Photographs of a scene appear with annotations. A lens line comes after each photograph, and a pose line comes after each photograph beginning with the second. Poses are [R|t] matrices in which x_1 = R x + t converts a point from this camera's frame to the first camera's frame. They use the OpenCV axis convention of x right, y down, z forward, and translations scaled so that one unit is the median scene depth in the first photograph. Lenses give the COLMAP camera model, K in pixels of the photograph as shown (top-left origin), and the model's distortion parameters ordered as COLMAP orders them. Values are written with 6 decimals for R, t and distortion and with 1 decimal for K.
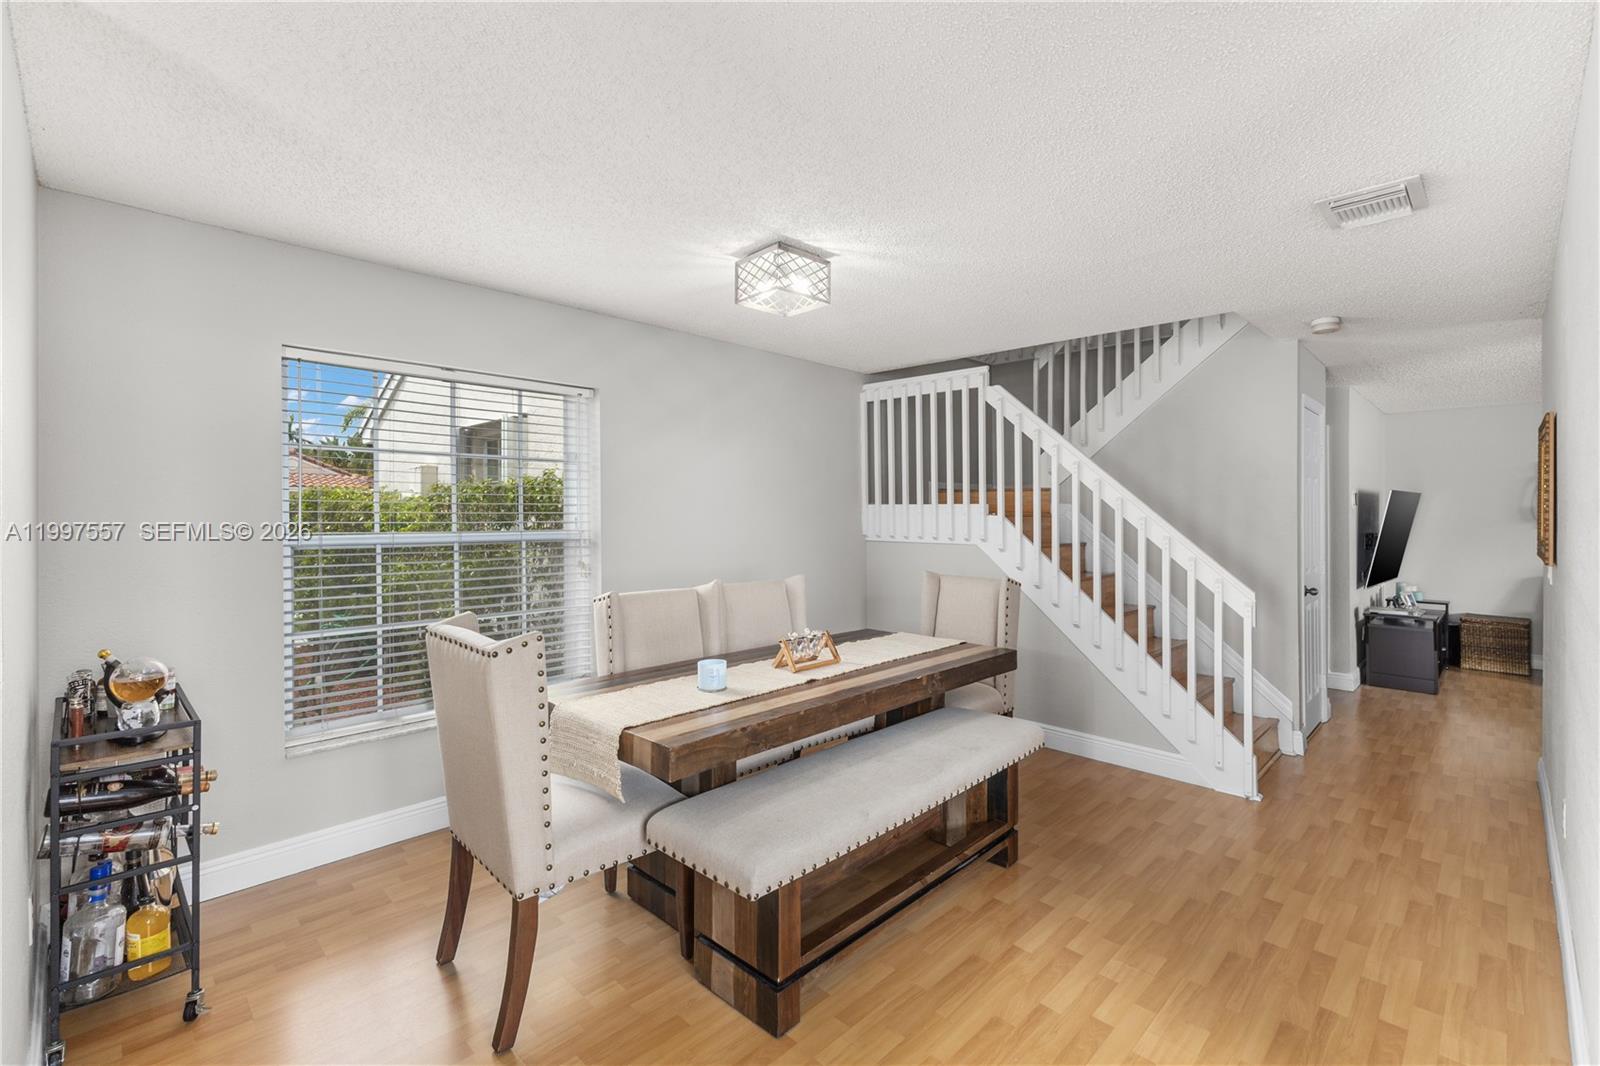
lens RADIAL K [[702.6, 0, 833.8], [0, 702.6, 510.0], [0, 0, 1]] dist [0.010237, -0.001953]
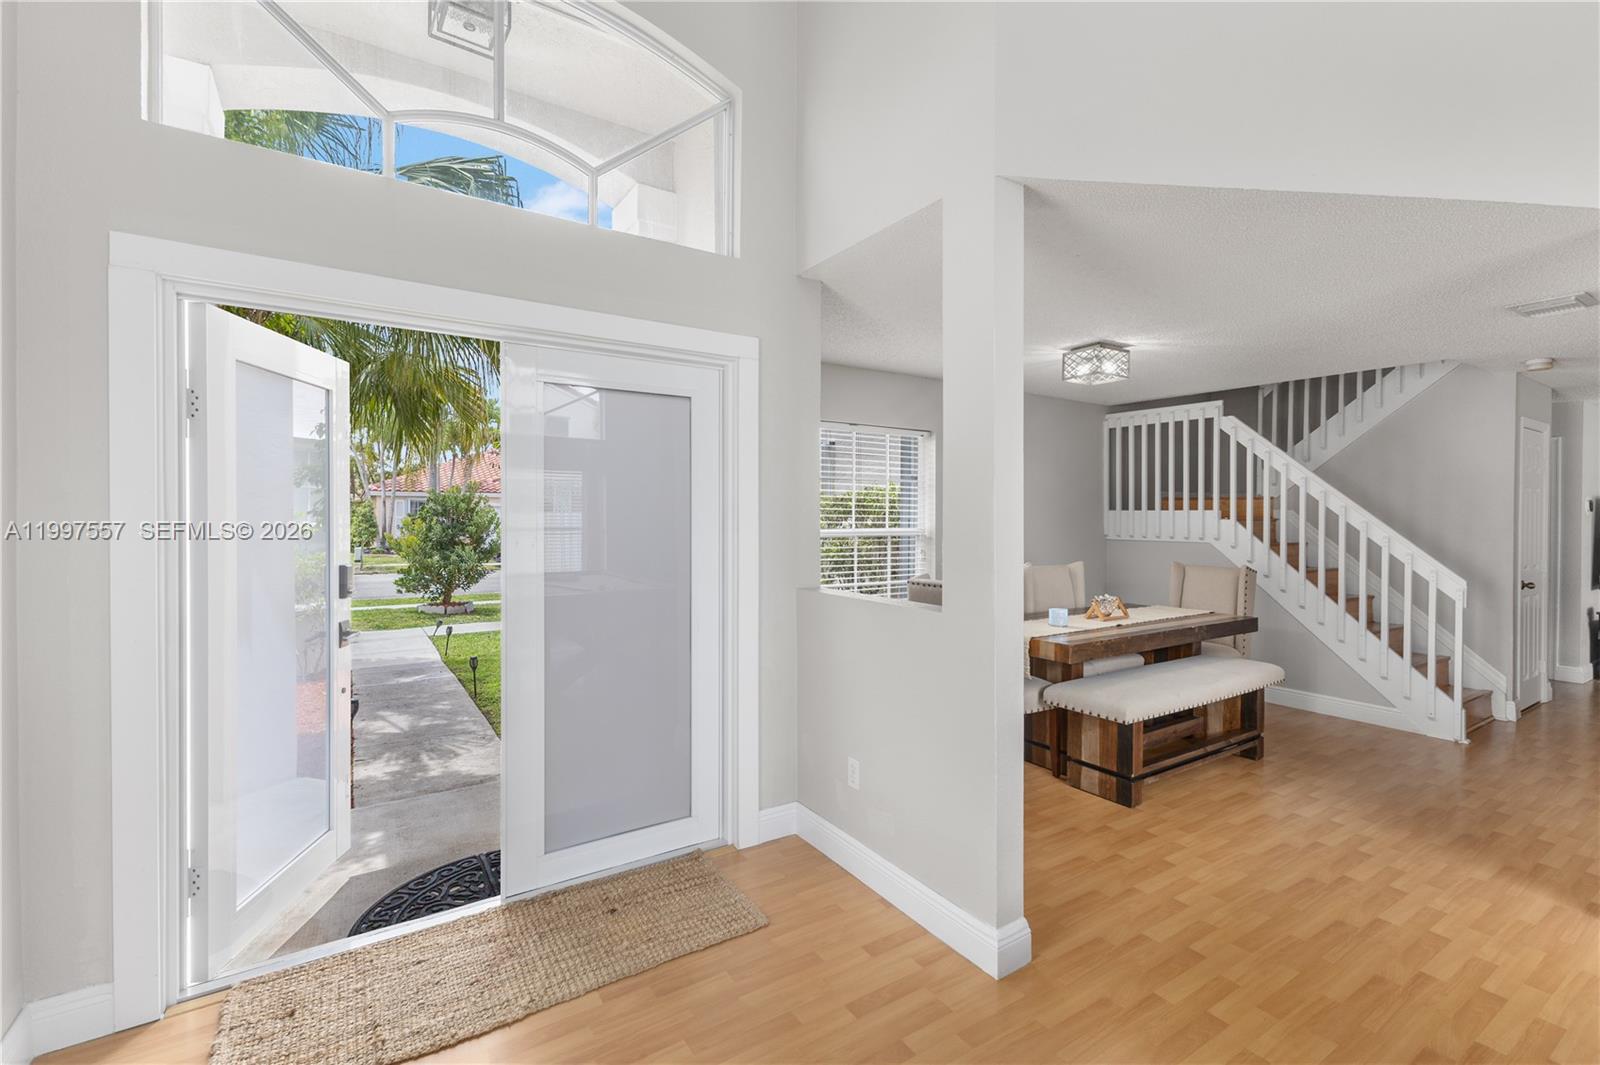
lens RADIAL K [[702.6, 0, 828.1], [0, 702.6, 525.4], [0, 0, 1]] dist [0.010237, -0.001953]
pose [[0.974272, 0.005729, -0.225303, -0.214514], [-0.001968, 0.999855, 0.016914, -0.001917], [0.225368, -0.016035, 0.974142, -0.454983]]
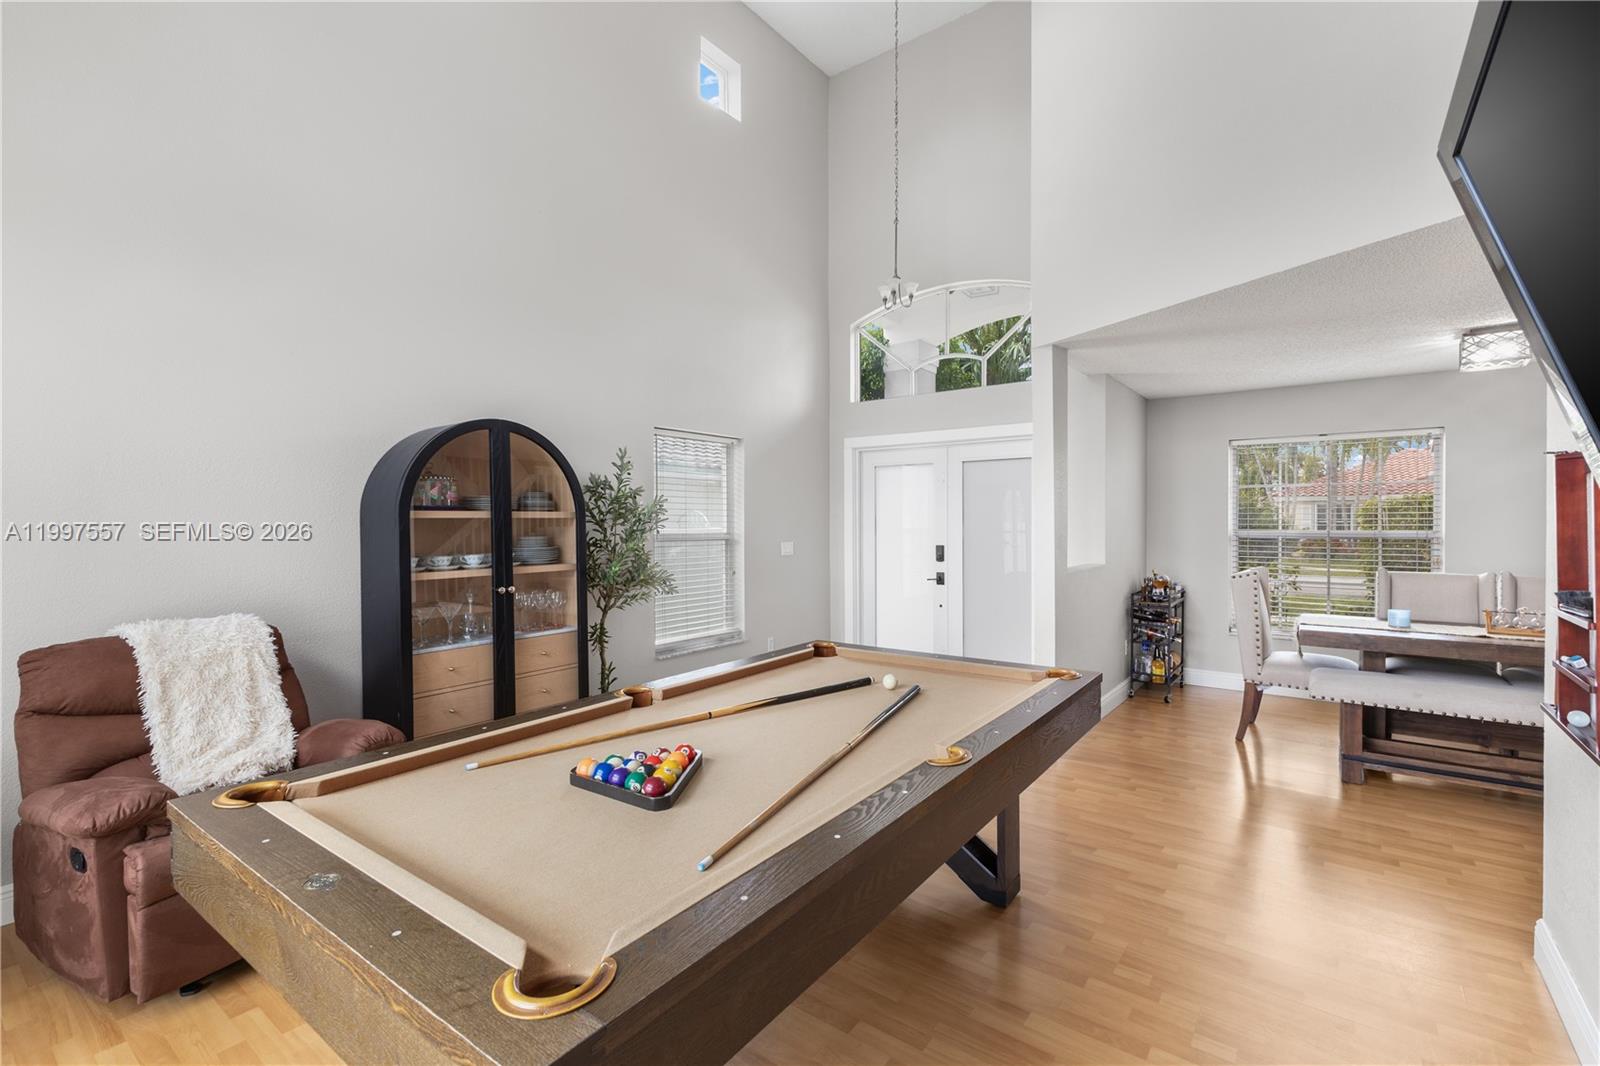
lens RADIAL K [[702.6, 0, 813.8], [0, 702.6, 536.8], [0, 0, 1]] dist [0.010237, -0.001953]
pose [[0.112929, 0.019123, -0.993419, 0.857327], [0.010609, 0.999735, 0.020451, -0.001742], [0.993546, -0.012848, 0.112696, -0.350873]]
